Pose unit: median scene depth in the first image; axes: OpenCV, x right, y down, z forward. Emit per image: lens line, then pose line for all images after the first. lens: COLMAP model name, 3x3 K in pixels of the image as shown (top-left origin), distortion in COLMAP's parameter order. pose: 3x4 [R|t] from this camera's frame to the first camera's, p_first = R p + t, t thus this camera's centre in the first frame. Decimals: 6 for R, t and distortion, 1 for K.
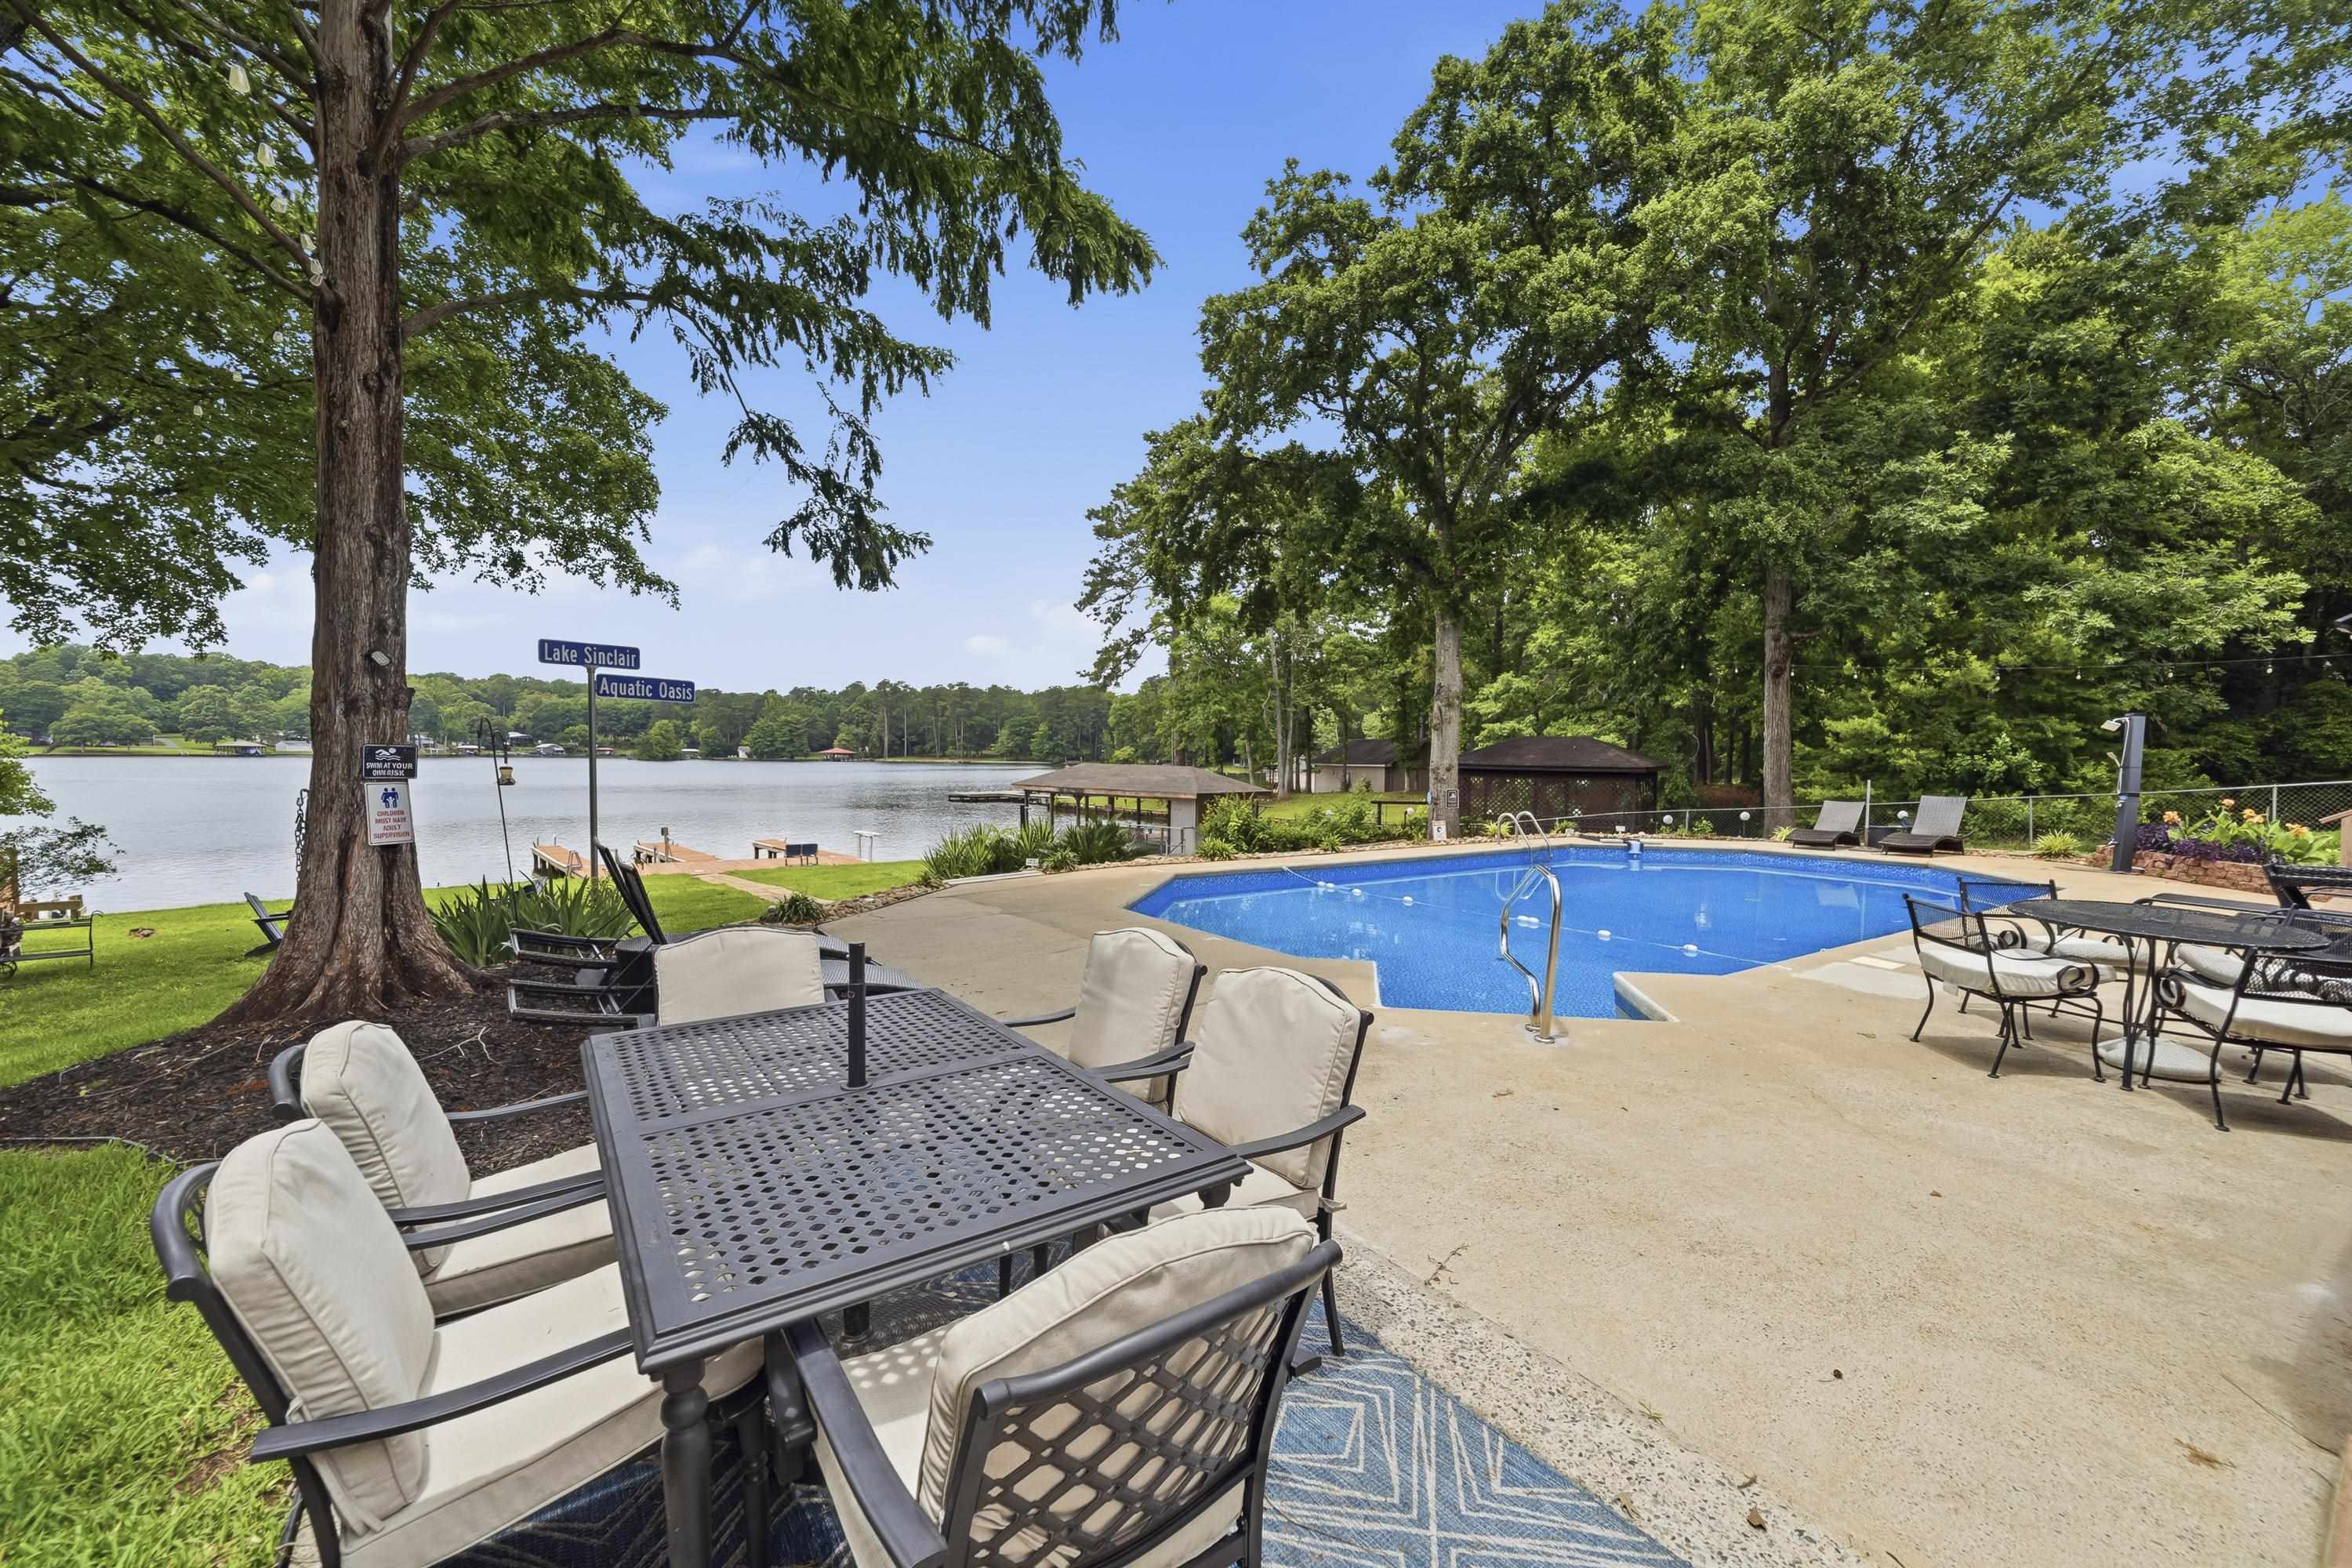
lens RADIAL K [[938.7, 0, 1177.5], [0, 938.7, 798.5], [0, 0, 1]] dist [0.000723, -0.000220]
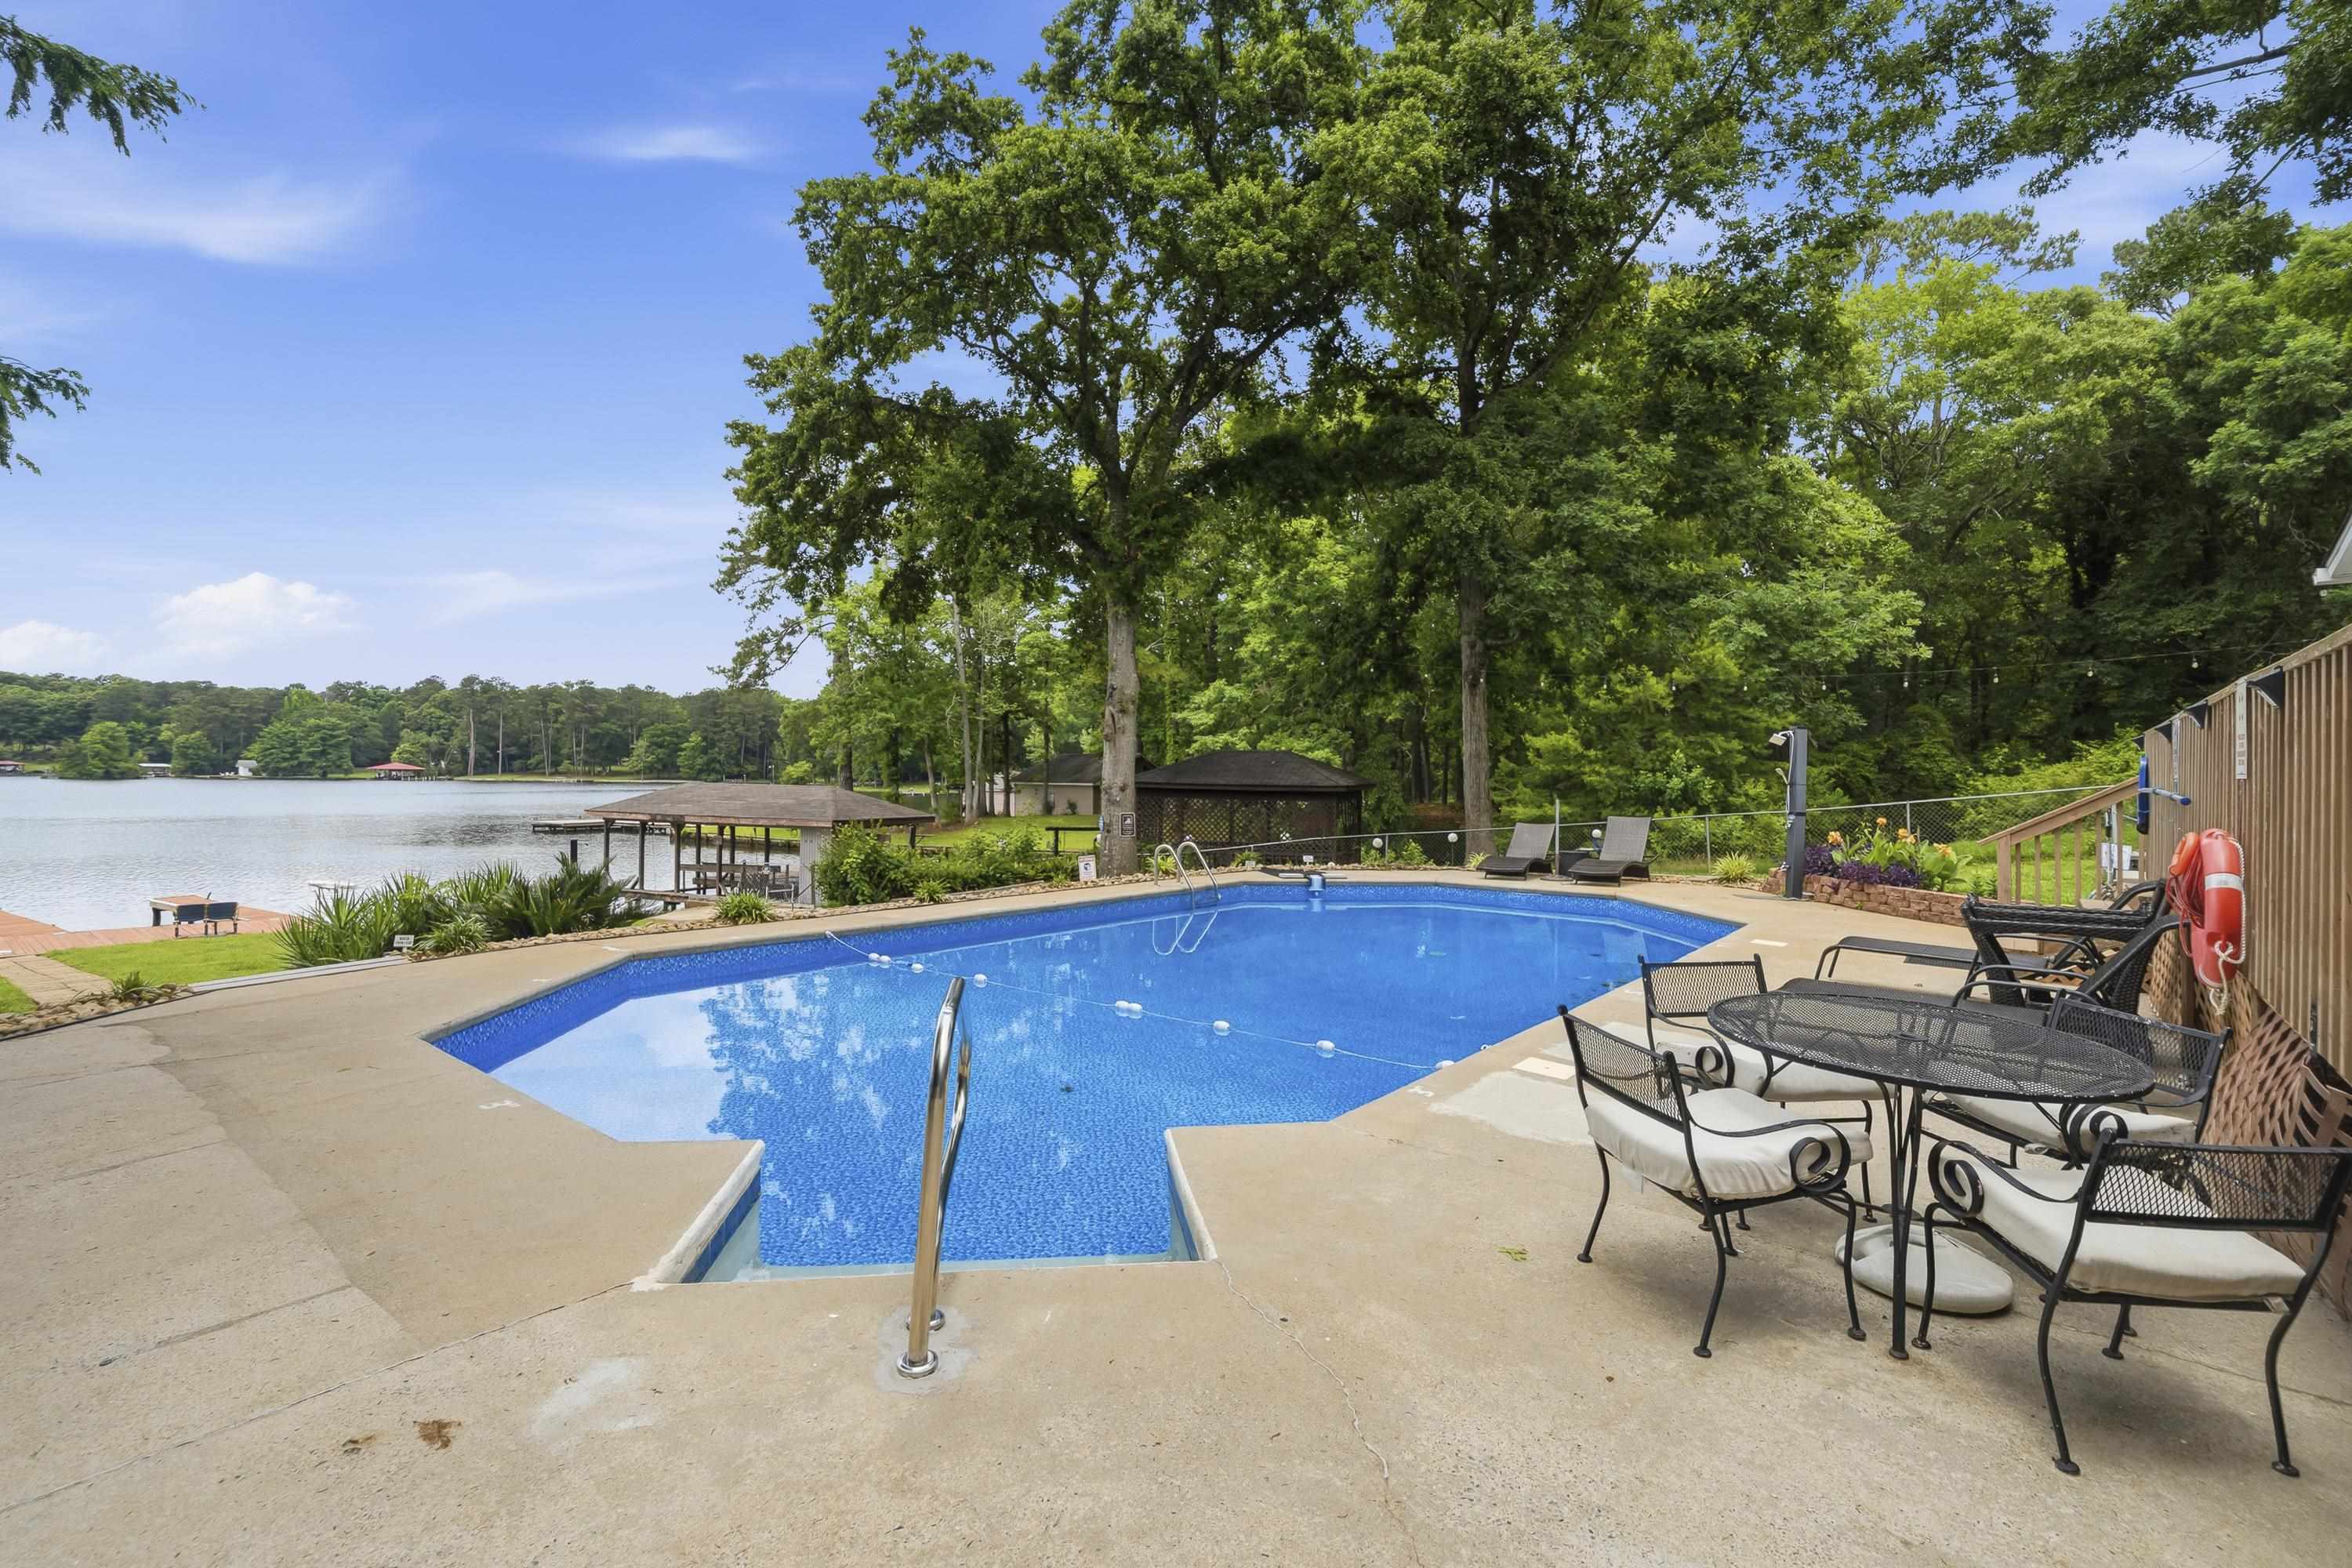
lens RADIAL K [[1062.9, 0, 1183.7], [0, 1062.9, 762.6], [0, 0, 1]] dist [0.001535, 0.000671]
pose [[0.959713, 0.002767, 0.280968, 0.073680], [0.012820, 0.998479, -0.053625, -0.003202], [-0.280689, 0.055066, 0.958218, 0.086195]]
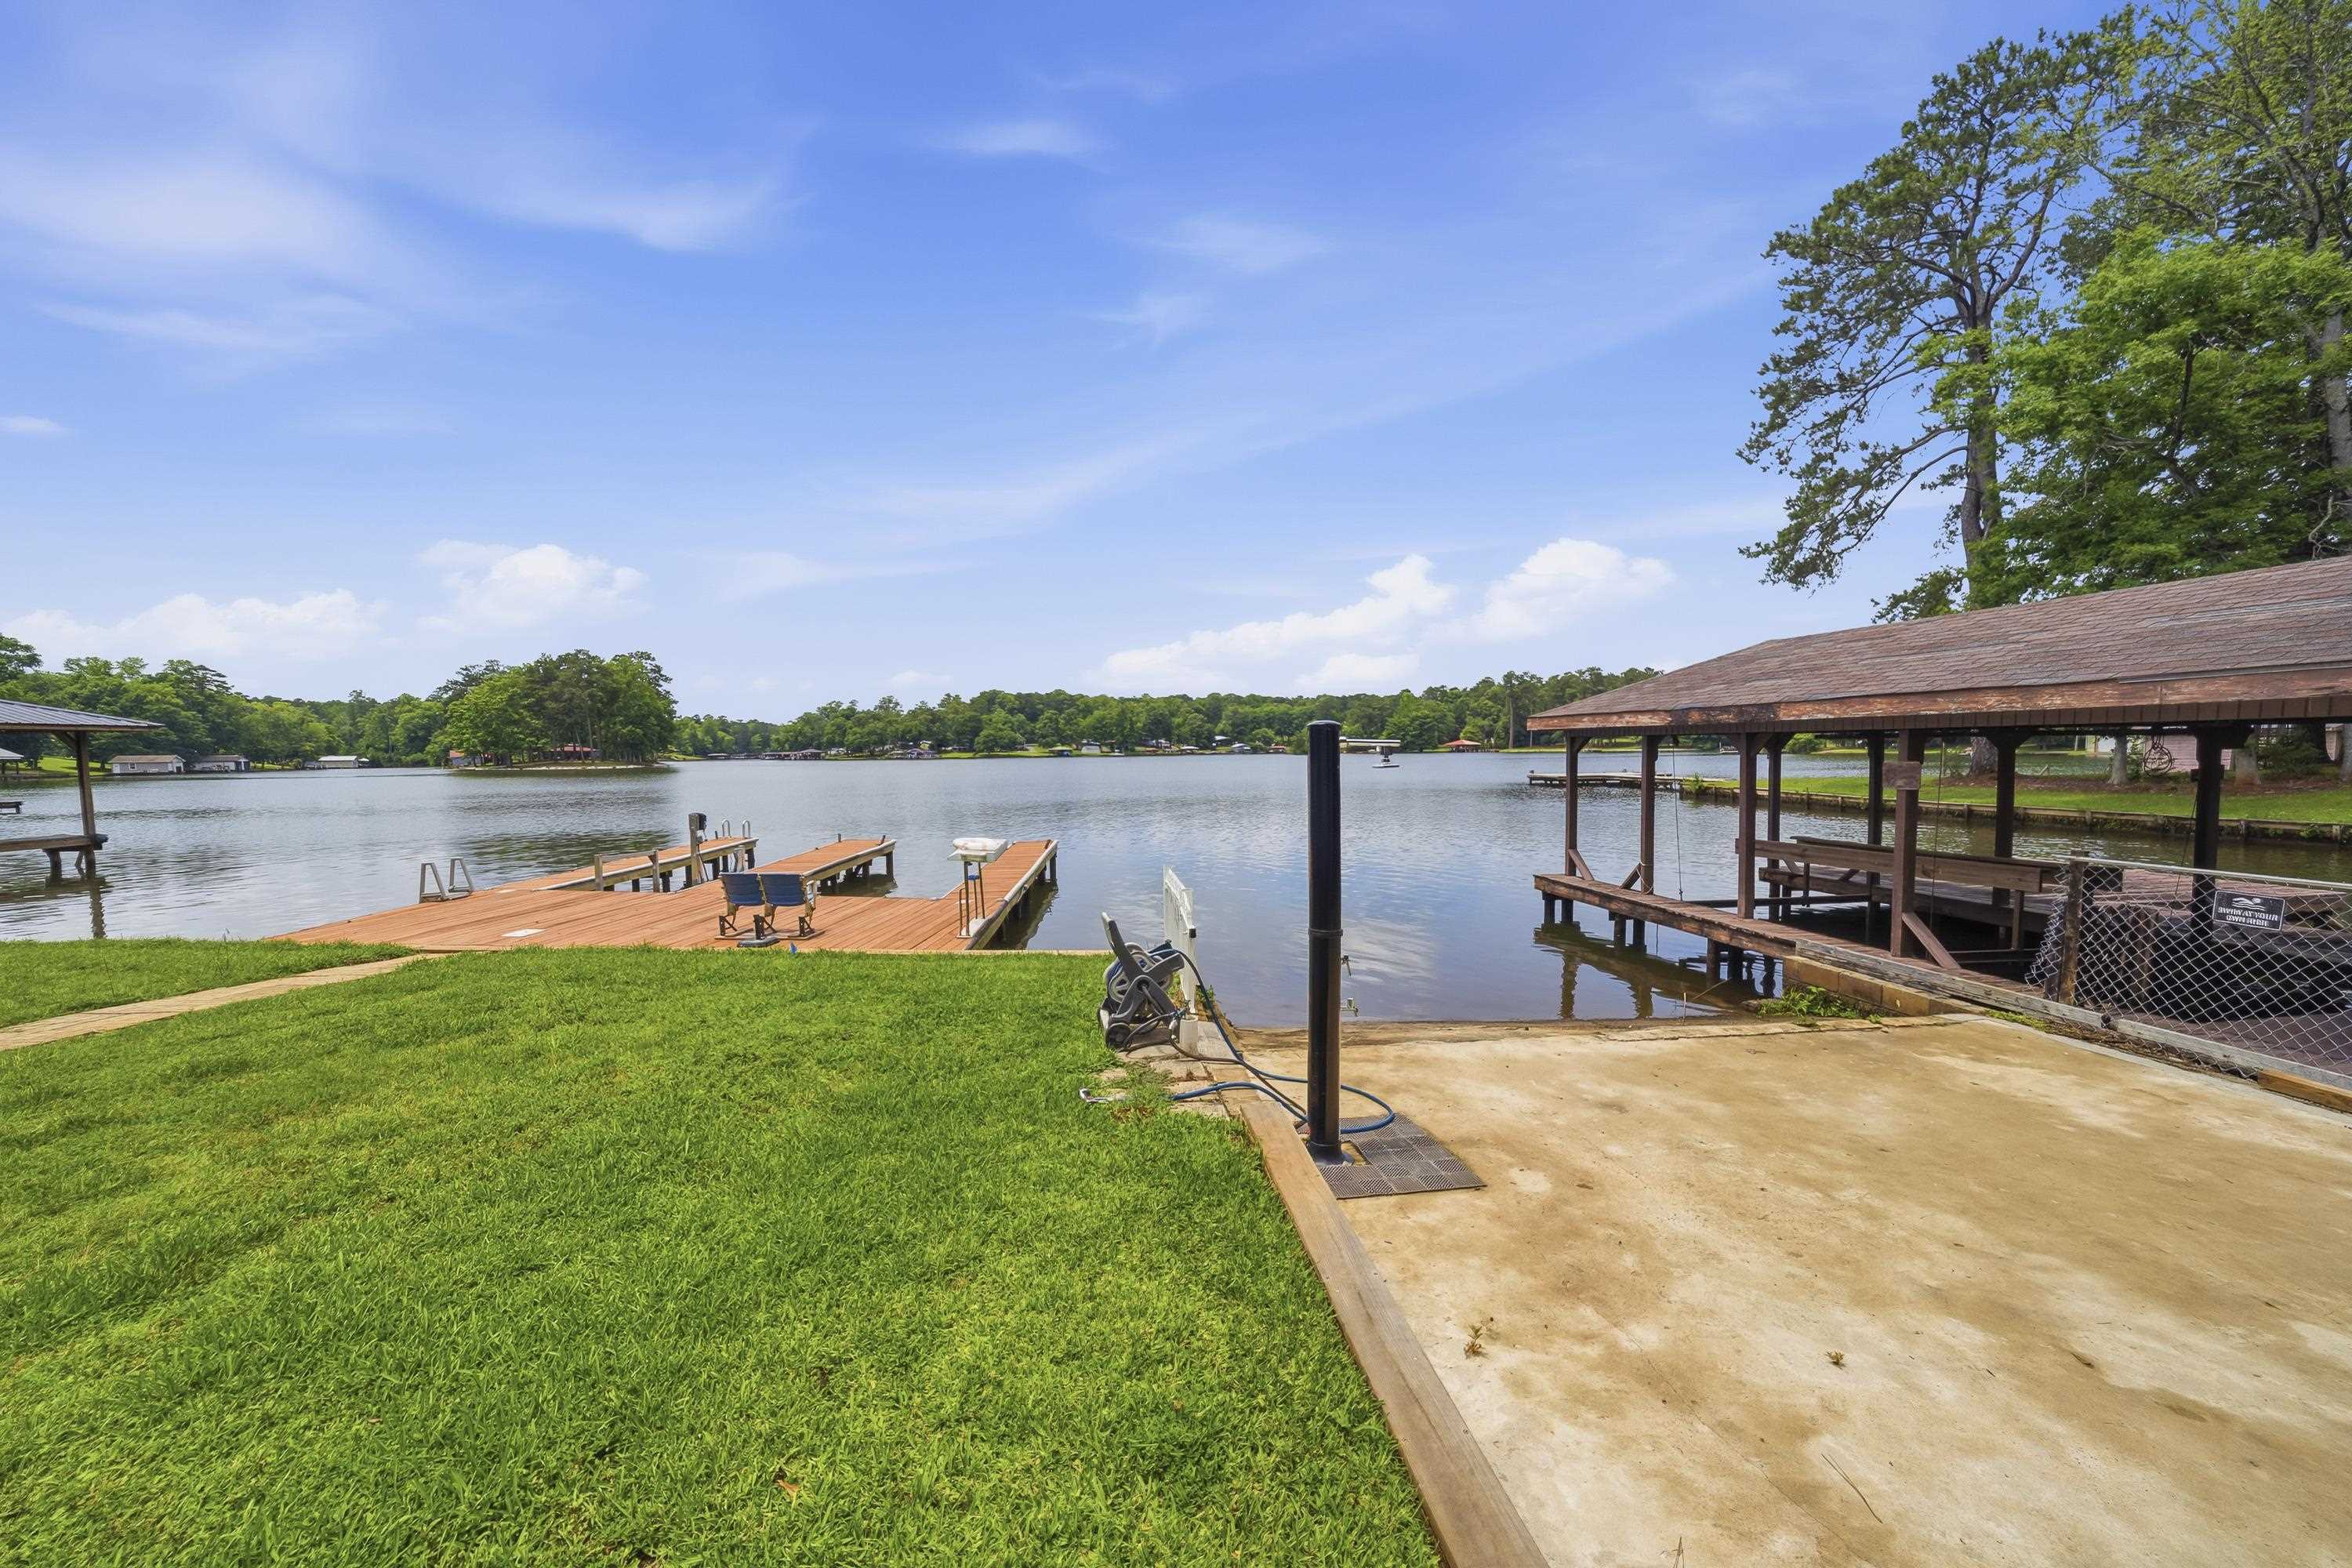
lens RADIAL K [[846.9, 0, 1162.3], [0, 846.9, 790.0], [0, 0, 1]] dist [-0.000001, 0.000013]
pose [[0.763734, 0.008184, -0.645480, -0.125071], [-0.007467, 0.999965, 0.003844, 0.019967], [0.645488, 0.001884, 0.763768, 1.125047]]
